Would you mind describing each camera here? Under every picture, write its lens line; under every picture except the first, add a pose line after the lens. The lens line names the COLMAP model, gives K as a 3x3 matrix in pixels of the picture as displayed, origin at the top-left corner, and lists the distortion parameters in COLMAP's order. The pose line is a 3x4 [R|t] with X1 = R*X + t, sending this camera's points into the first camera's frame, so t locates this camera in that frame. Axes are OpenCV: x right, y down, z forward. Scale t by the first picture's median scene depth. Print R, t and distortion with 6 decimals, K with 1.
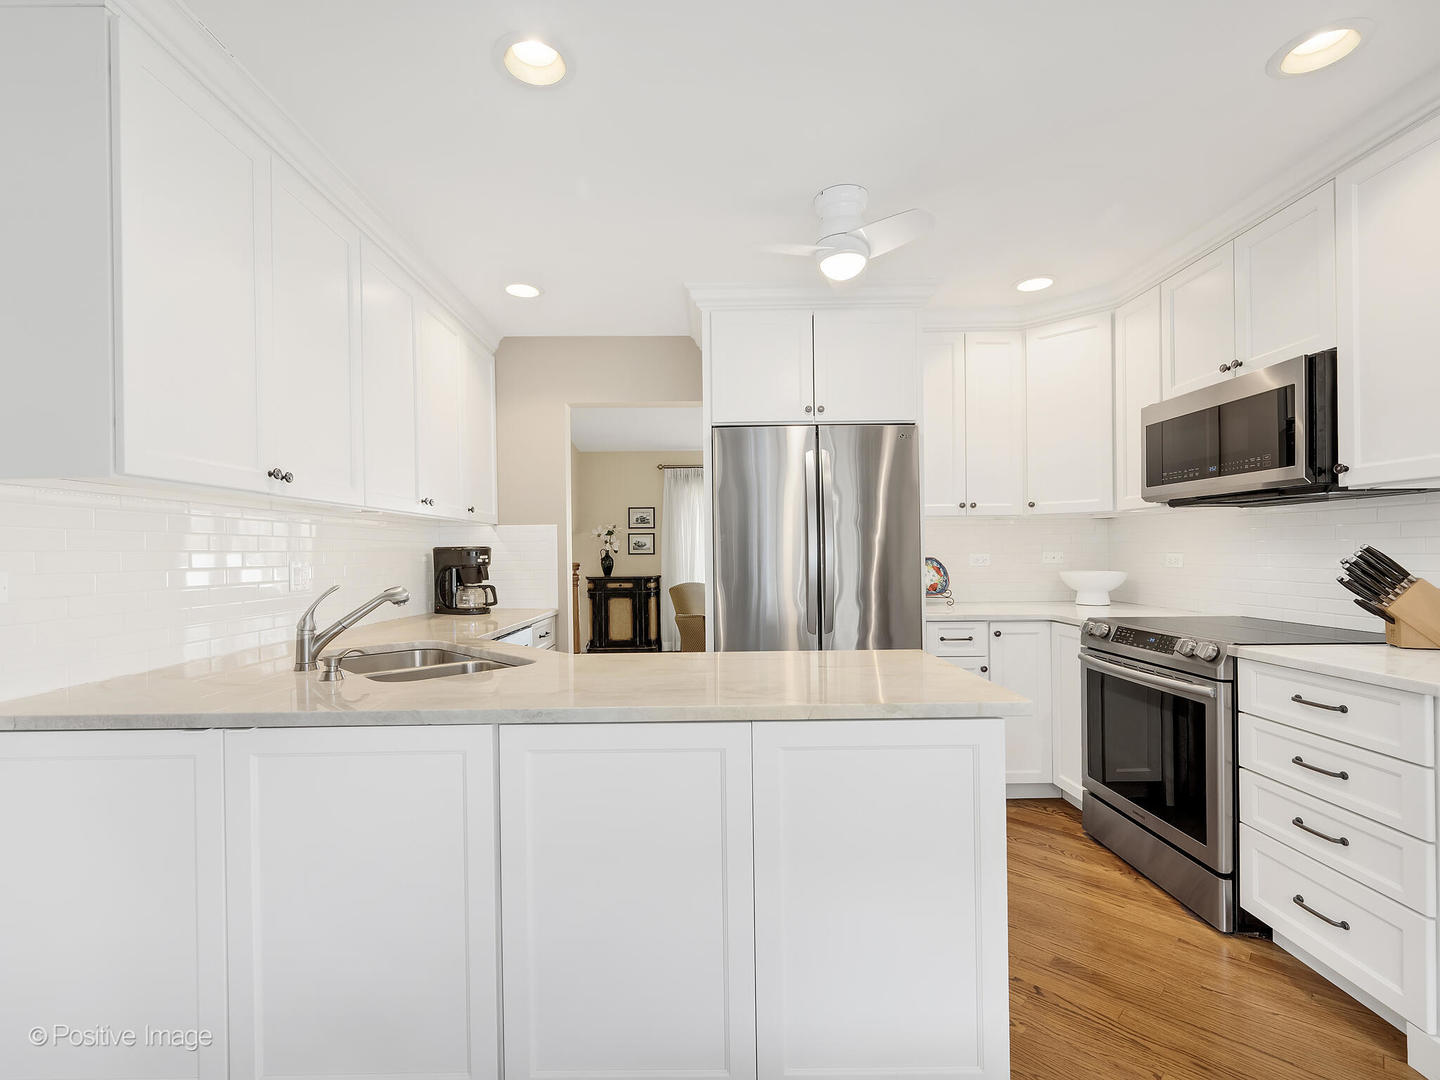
lens RADIAL K [[677.7, 0, 711.5], [0, 677.7, 550.1], [0, 0, 1]] dist [0.011879, -0.002938]
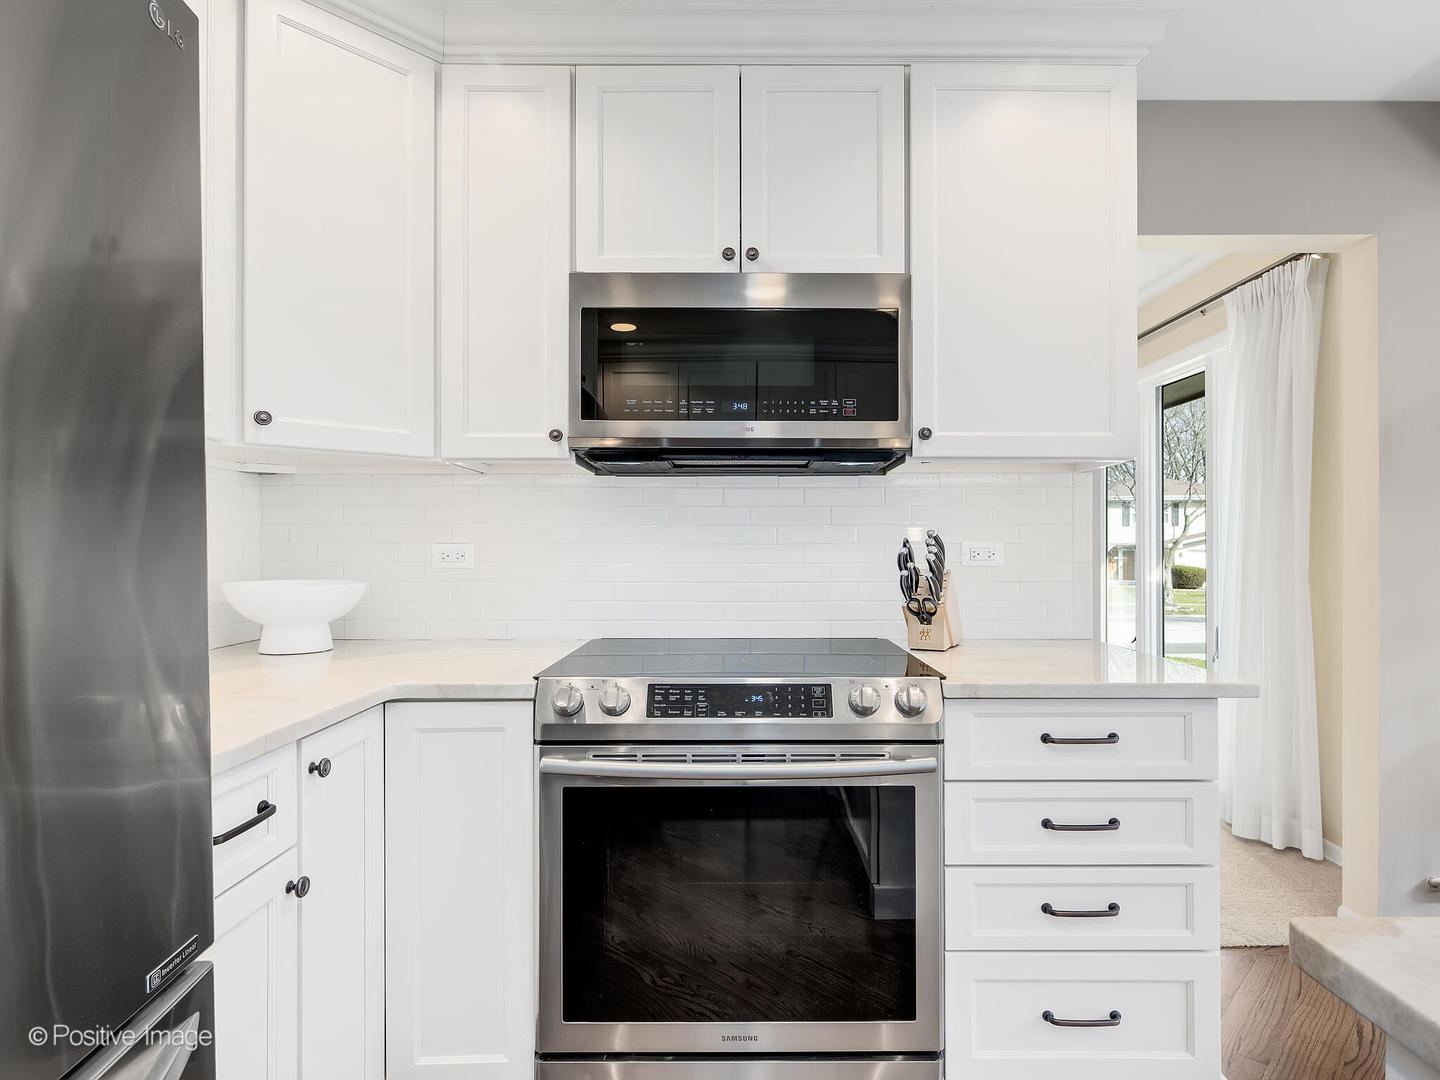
lens RADIAL K [[752.1, 0, 731.6], [0, 752.1, 549.4], [0, 0, 1]] dist [-0.000147, -0.000841]
pose [[0.001064, 0.011352, 0.999935, 0.035463], [-0.001756, 0.999934, -0.011350, 0.015472], [-0.999998, -0.001743, 0.001084, 0.782158]]
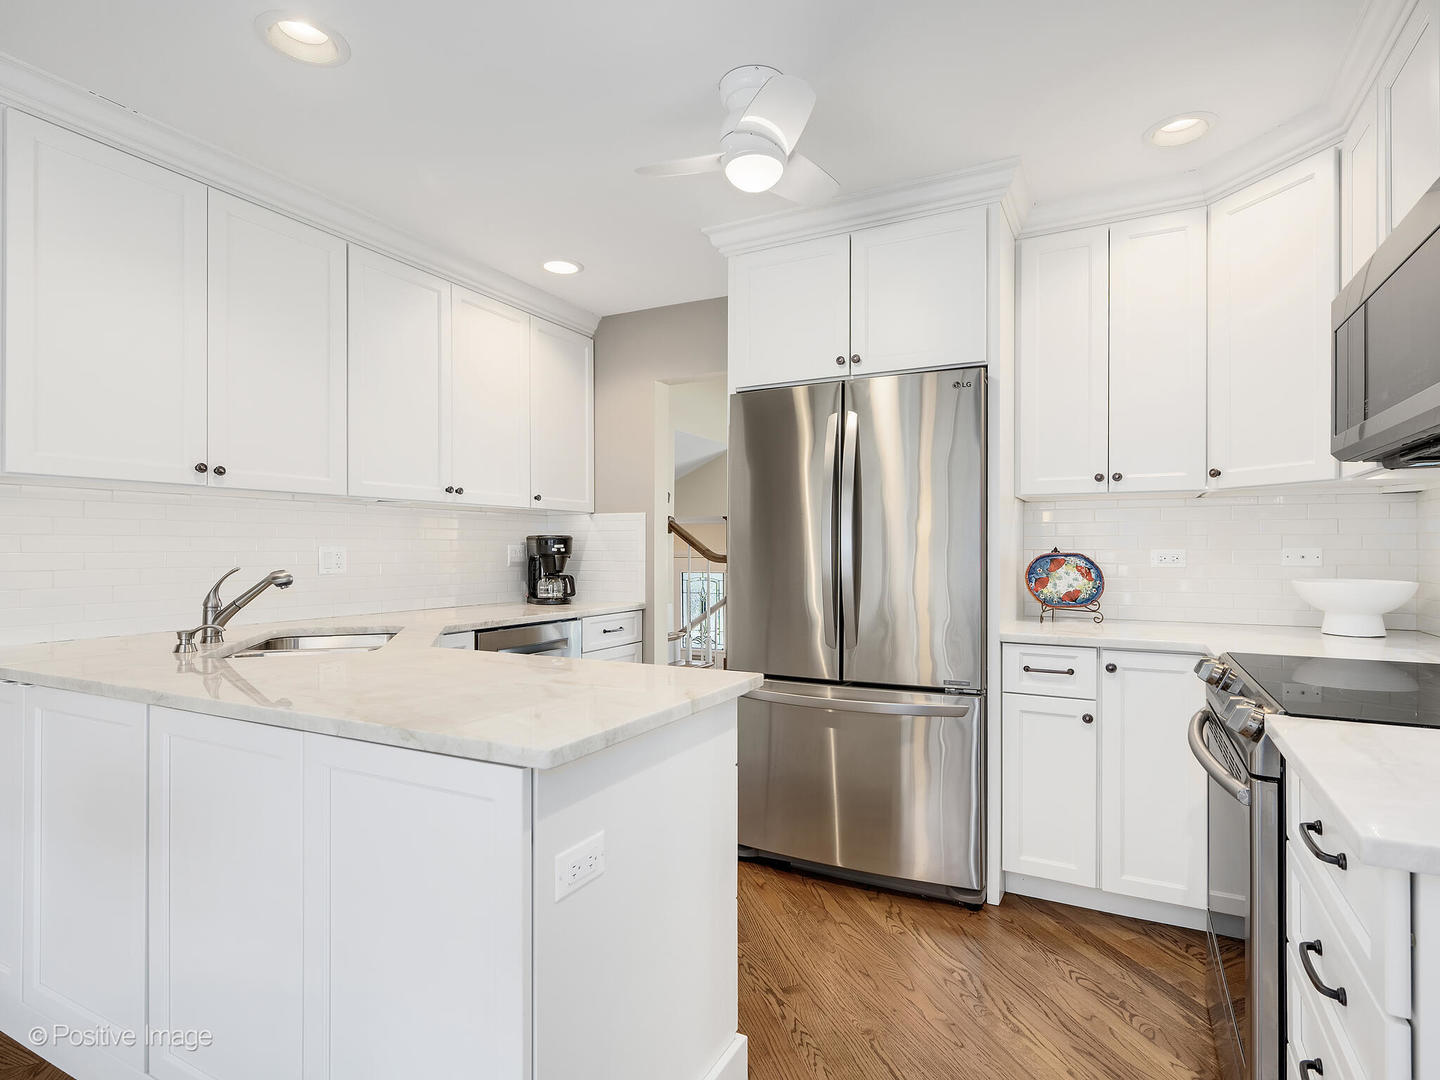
lens RADIAL K [[752.1, 0, 731.9], [0, 752.1, 541.9], [0, 0, 1]] dist [-0.000147, -0.000841]
pose [[0.889411, 0.007108, -0.457054, 0.422722], [-0.008409, 0.999964, -0.000812, 0.003065], [0.457032, 0.004566, 0.889439, 0.170124]]
